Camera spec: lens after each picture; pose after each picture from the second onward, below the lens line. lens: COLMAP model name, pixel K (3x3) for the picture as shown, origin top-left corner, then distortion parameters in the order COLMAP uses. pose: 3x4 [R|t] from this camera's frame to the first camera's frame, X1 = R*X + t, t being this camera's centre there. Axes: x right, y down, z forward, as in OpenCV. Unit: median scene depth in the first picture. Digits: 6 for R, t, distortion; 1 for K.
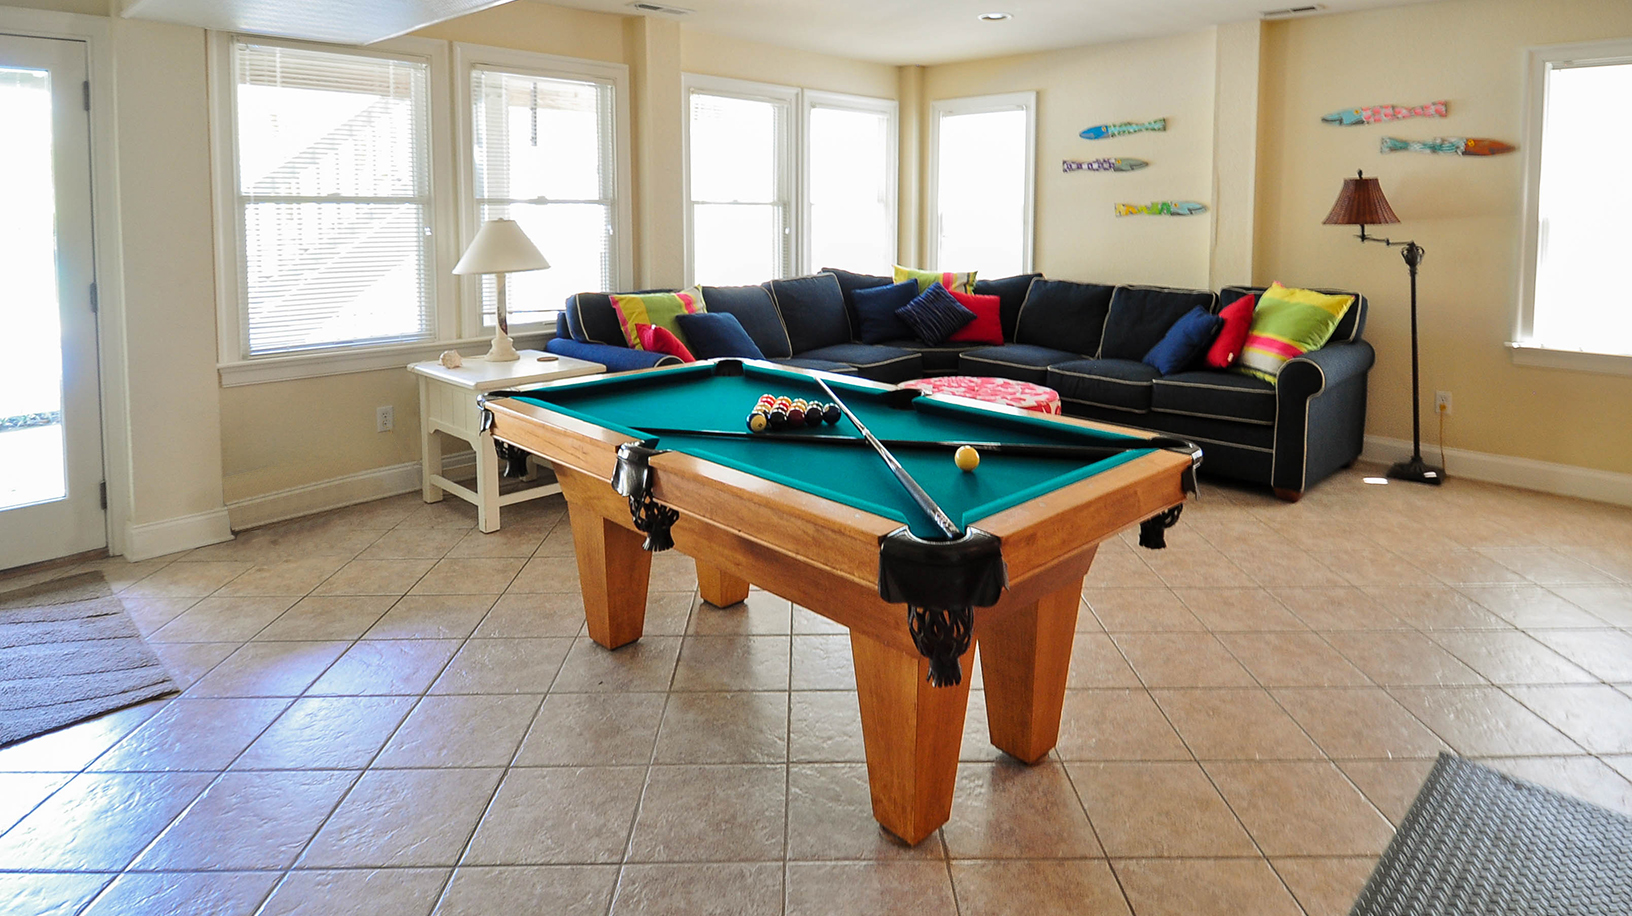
lens RADIAL K [[935.5, 0, 816.0], [0, 935.5, 458.0], [0, 0, 1]] dist [0.000379, -0.023842]
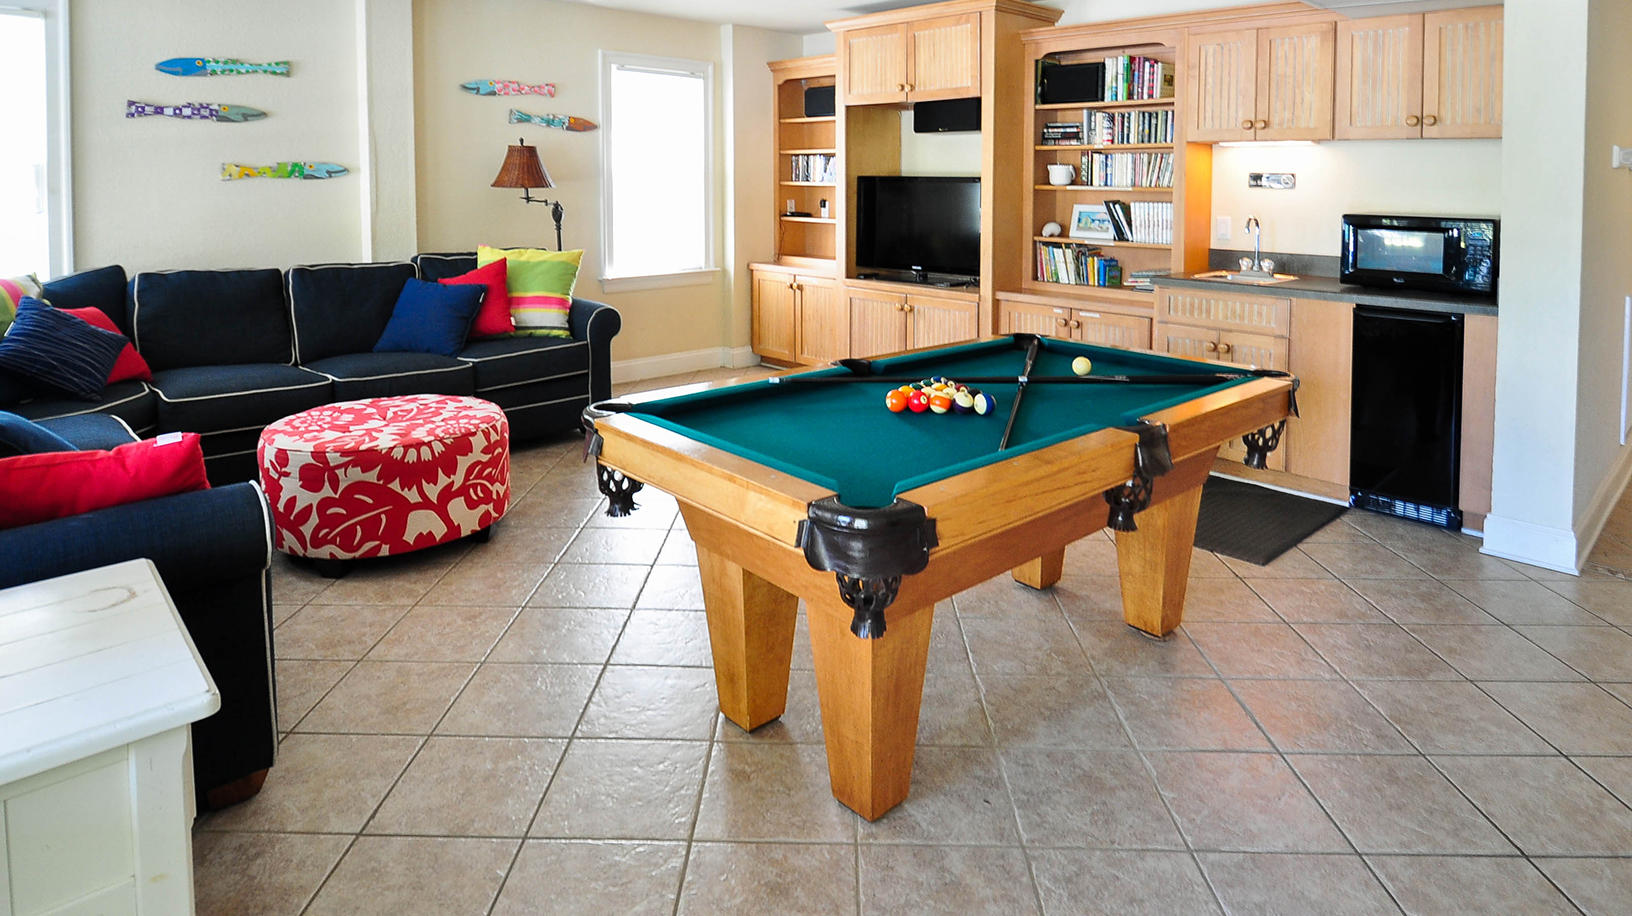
lens RADIAL K [[935.5, 0, 816.0], [0, 935.5, 458.0], [0, 0, 1]] dist [0.000379, -0.023842]
pose [[0.018274, -0.289988, 0.956856, -0.509330], [0.235593, 0.931317, 0.277749, -0.152992], [-0.971680, 0.220353, 0.085338, 0.546995]]
